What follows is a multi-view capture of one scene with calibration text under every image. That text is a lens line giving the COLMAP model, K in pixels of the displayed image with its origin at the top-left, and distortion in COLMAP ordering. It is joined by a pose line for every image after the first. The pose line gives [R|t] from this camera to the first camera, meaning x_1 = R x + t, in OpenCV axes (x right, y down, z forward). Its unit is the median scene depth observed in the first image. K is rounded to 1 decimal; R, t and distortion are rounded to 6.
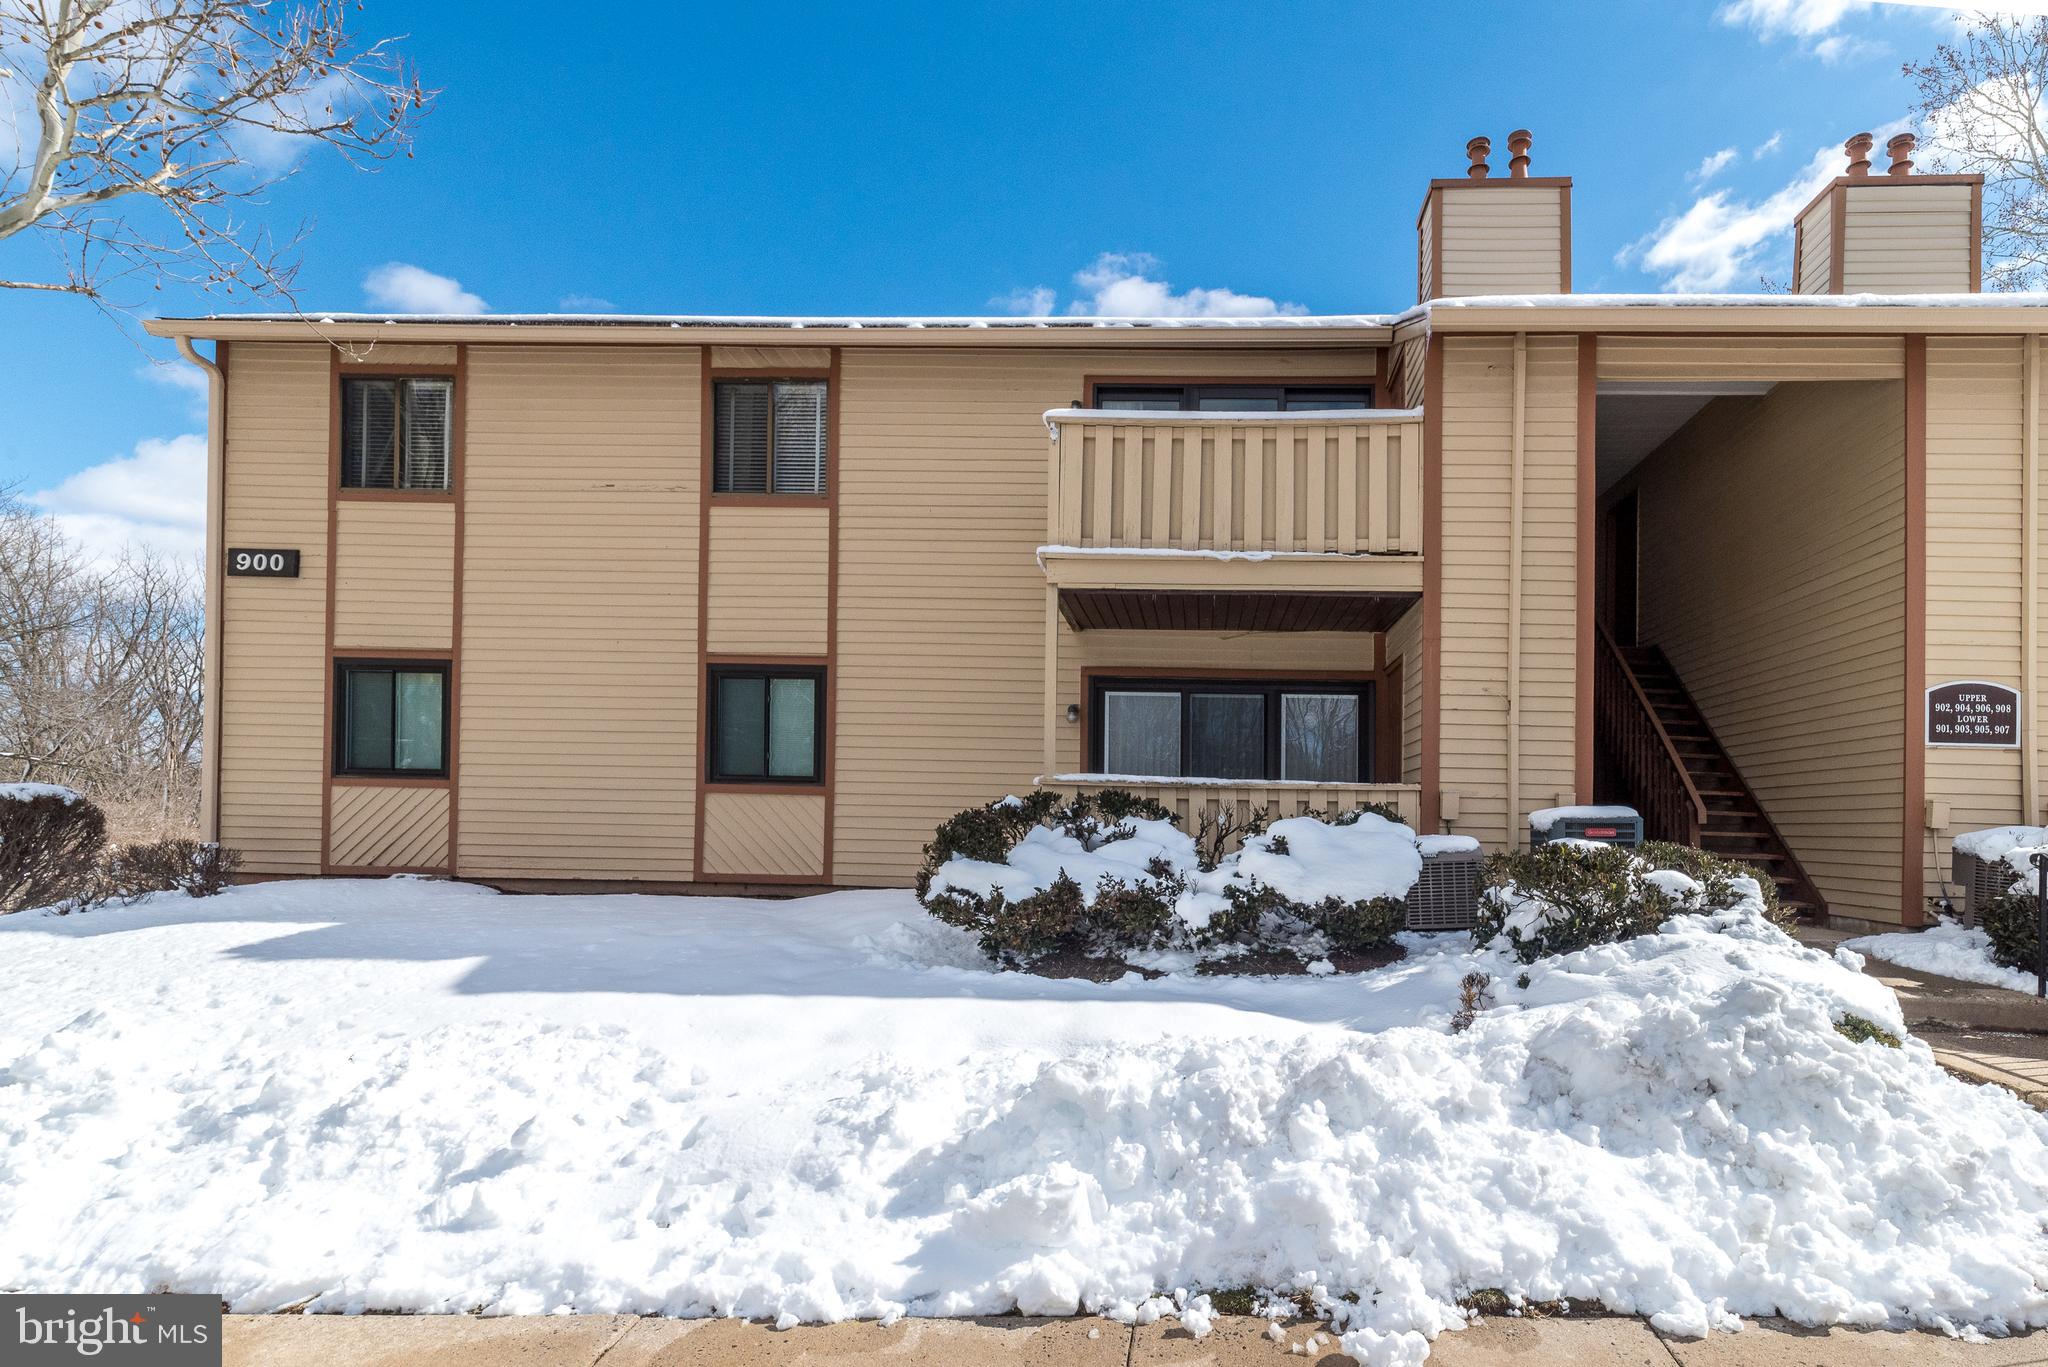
lens RADIAL K [[903.1, 0, 1080.0], [0, 903.1, 667.4], [0, 0, 1]] dist [0.004694, 0.000958]
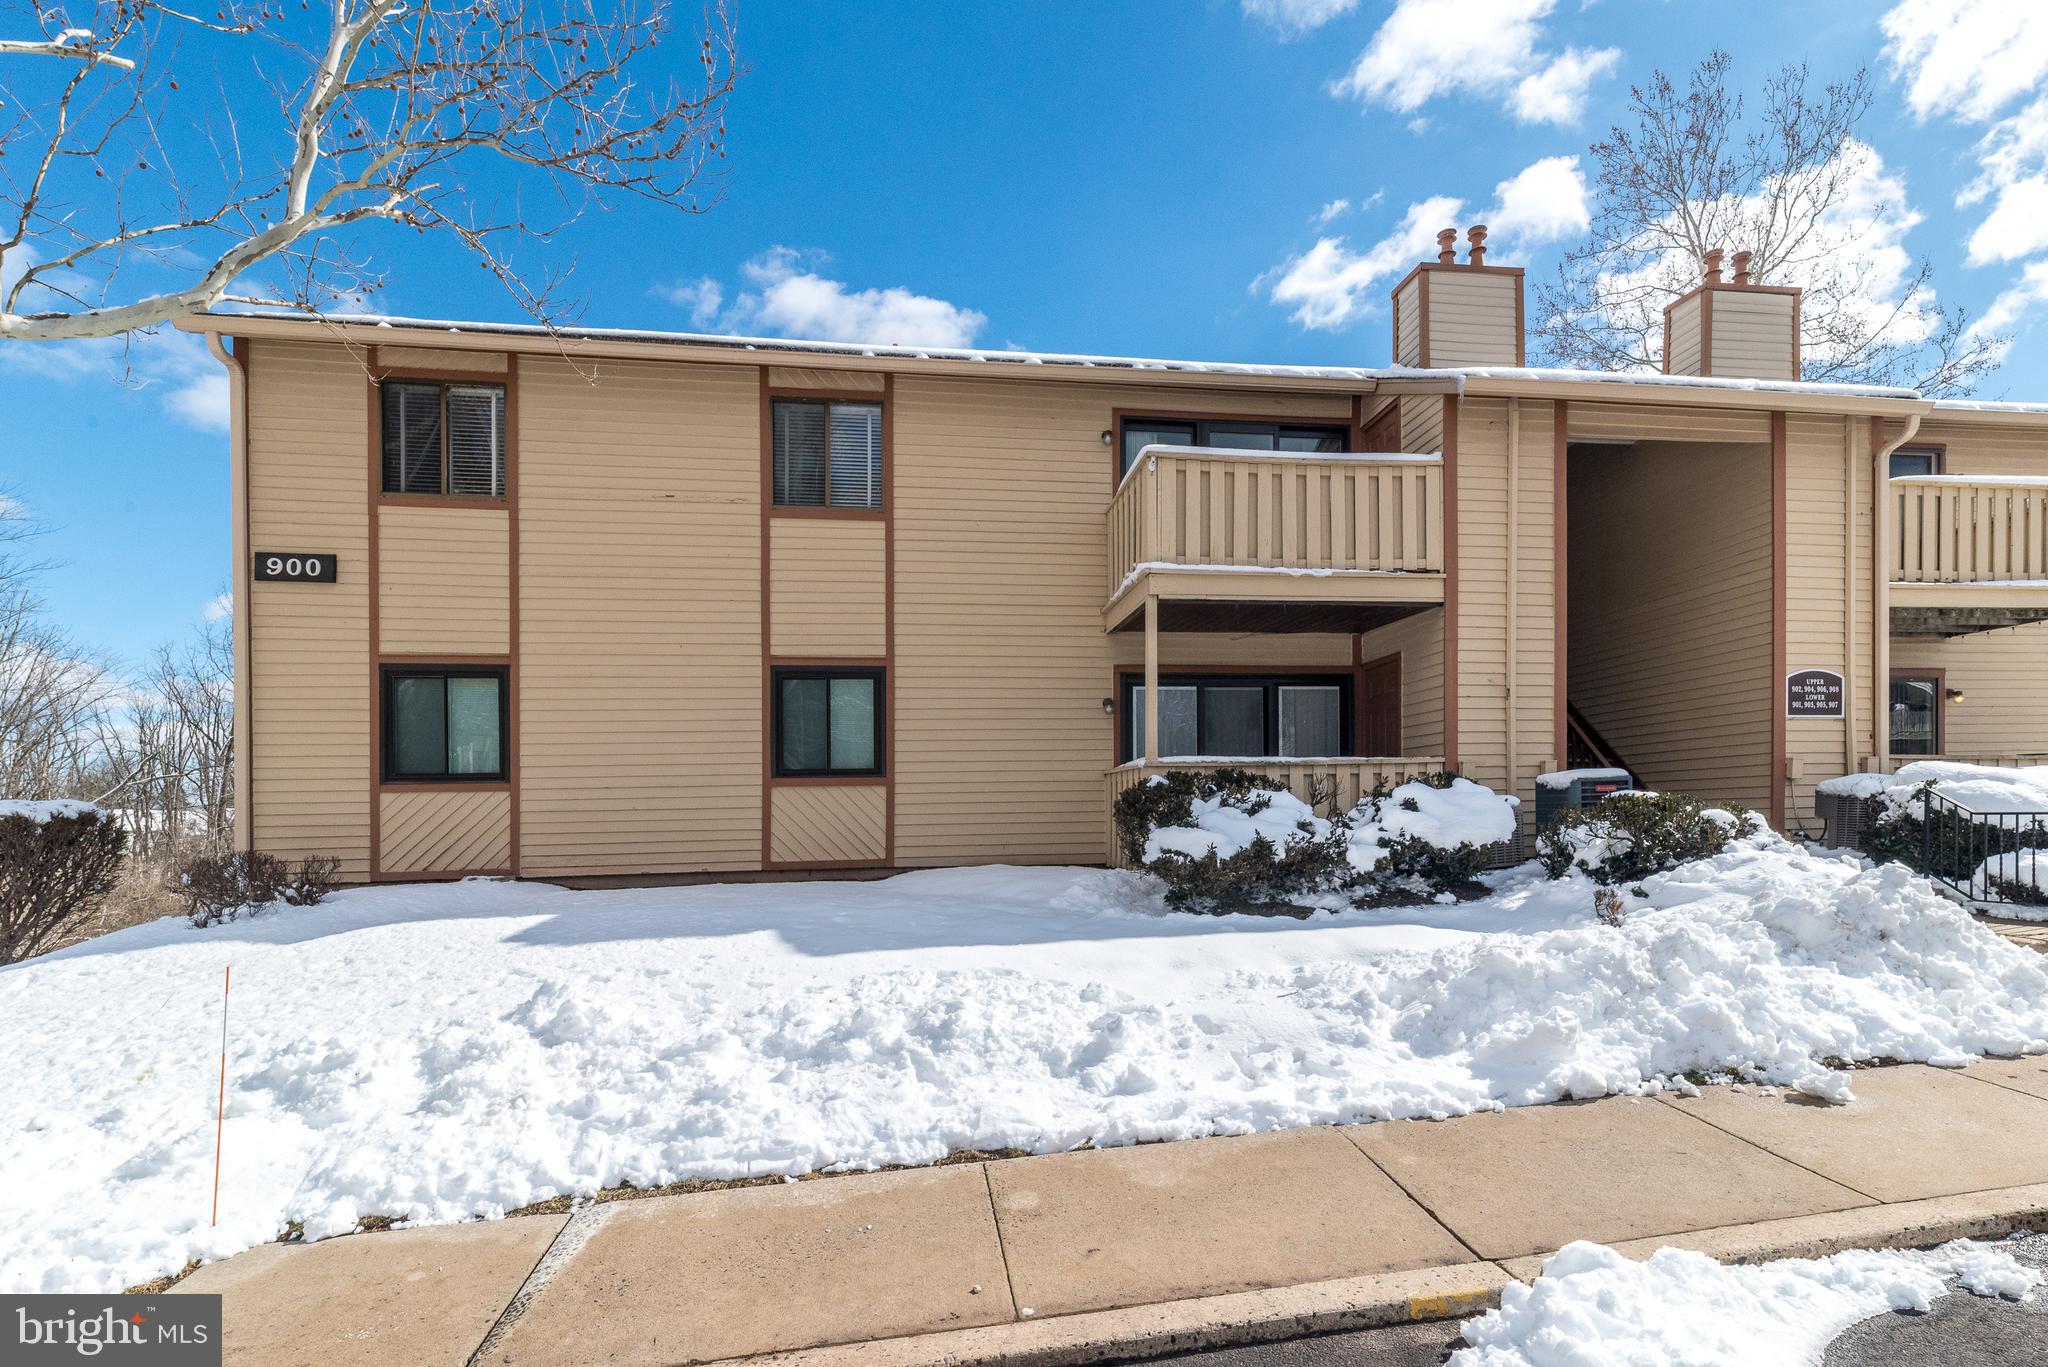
lens RADIAL K [[903.1, 0, 963.3], [0, 903.1, 672.0], [0, 0, 1]] dist [0.004694, 0.000958]
pose [[0.985253, -0.012033, 0.170679, -0.483618], [0.010180, 0.999879, 0.011727, -0.009167], [-0.170799, -0.009816, 0.985257, -0.113465]]
